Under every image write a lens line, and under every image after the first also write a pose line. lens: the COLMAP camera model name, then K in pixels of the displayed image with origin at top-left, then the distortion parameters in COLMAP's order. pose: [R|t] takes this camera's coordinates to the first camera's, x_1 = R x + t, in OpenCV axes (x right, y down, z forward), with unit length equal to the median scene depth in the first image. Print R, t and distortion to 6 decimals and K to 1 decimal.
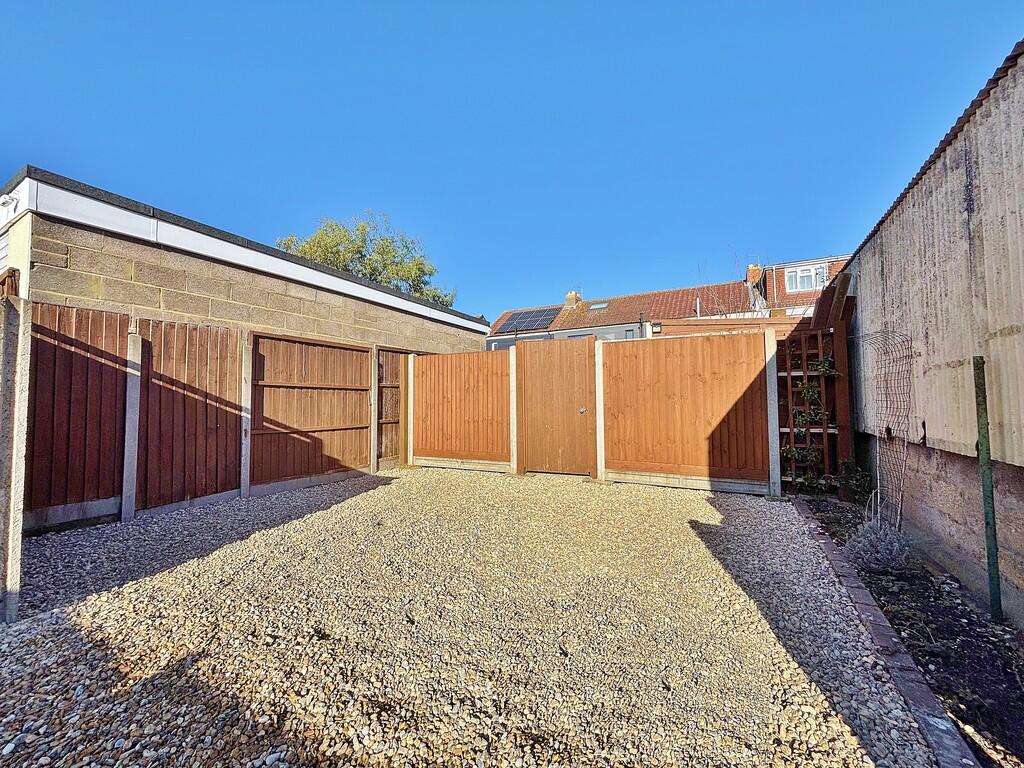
lens RADIAL K [[403.1, 0, 515.5], [0, 403.1, 386.8], [0, 0, 1]] dist [-0.002383, -0.000455]
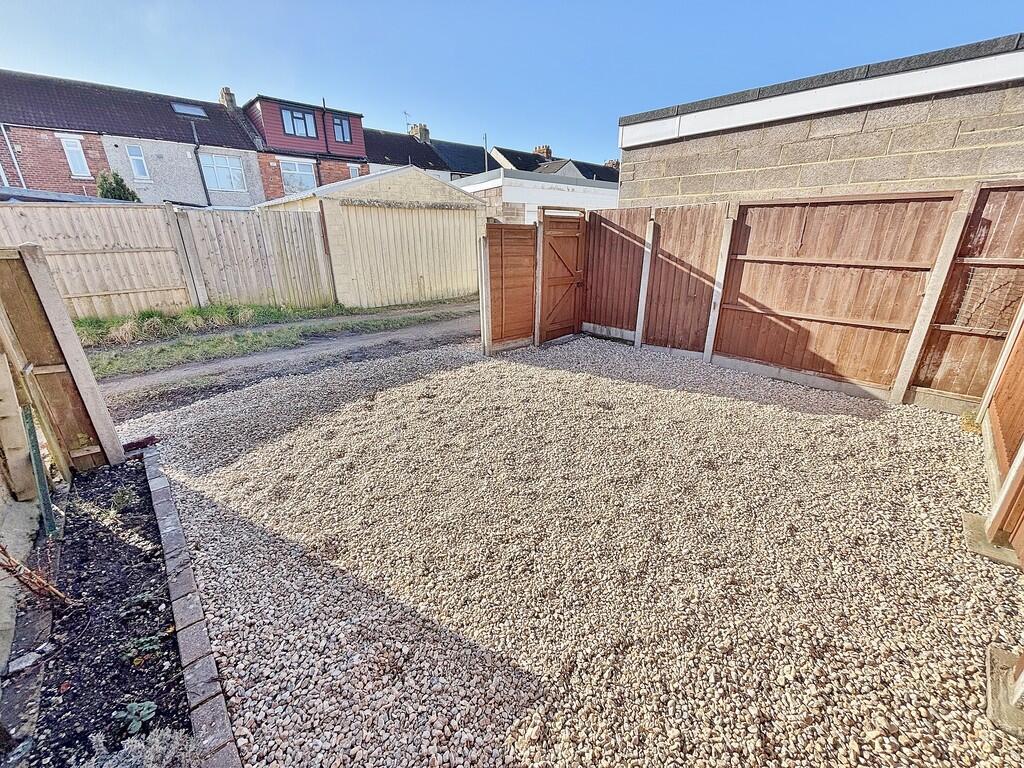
lens RADIAL K [[403.1, 0, 518.9], [0, 403.1, 384.4], [0, 0, 1]] dist [-0.002383, -0.000455]
pose [[-0.280433, 0.341140, -0.897207, 0.509140], [0.036274, 0.937813, 0.345241, -0.078343], [0.959188, 0.064271, -0.275368, 0.775139]]
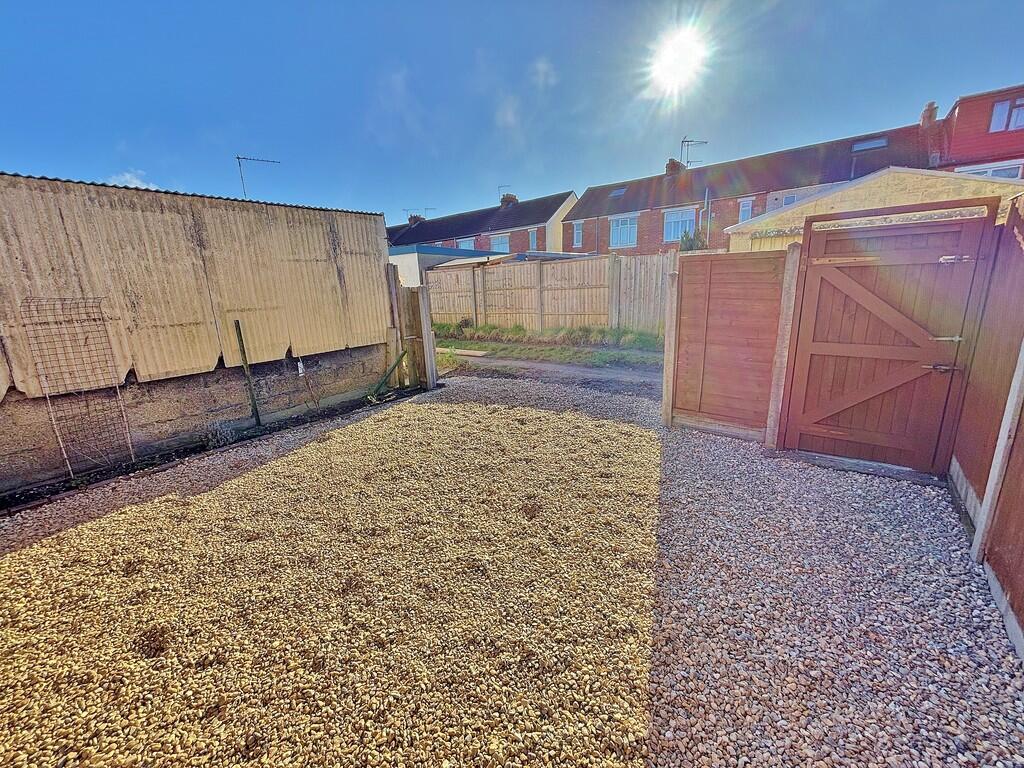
lens RADIAL K [[403.1, 0, 515.9], [0, 403.1, 373.6], [0, 0, 1]] dist [-0.002383, -0.000455]
pose [[-0.986714, 0.023468, 0.160764, -0.313202], [0.052539, 0.982436, 0.179053, -0.049219], [-0.153738, 0.185120, -0.970616, 1.240741]]
